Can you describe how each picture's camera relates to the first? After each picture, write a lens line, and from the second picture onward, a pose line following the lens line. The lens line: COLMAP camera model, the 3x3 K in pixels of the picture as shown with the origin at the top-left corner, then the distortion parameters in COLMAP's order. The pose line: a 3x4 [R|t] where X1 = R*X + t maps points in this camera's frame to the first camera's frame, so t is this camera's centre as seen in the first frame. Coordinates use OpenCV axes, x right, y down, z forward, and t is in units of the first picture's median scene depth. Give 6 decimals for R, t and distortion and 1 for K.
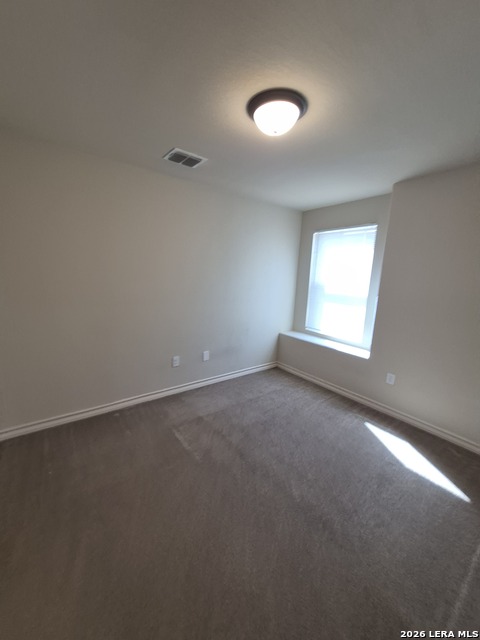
lens RADIAL K [[251.9, 0, 240.4], [0, 251.9, 315.6], [0, 0, 1]] dist [0.008860, -0.000331]
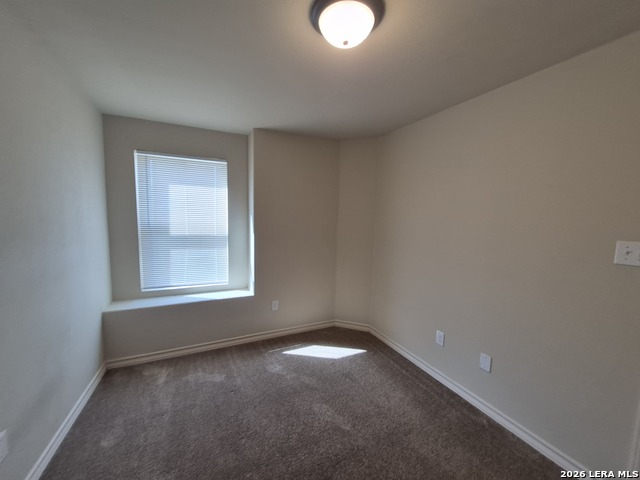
lens RADIAL K [[251.9, 0, 315.4], [0, 251.9, 242.6], [0, 0, 1]] dist [0.008860, -0.000331]
pose [[0.224346, -0.131938, 0.965537, -0.406684], [0.155292, 0.982972, 0.098237, -0.103819], [-0.962057, 0.127901, 0.241015, 0.522273]]
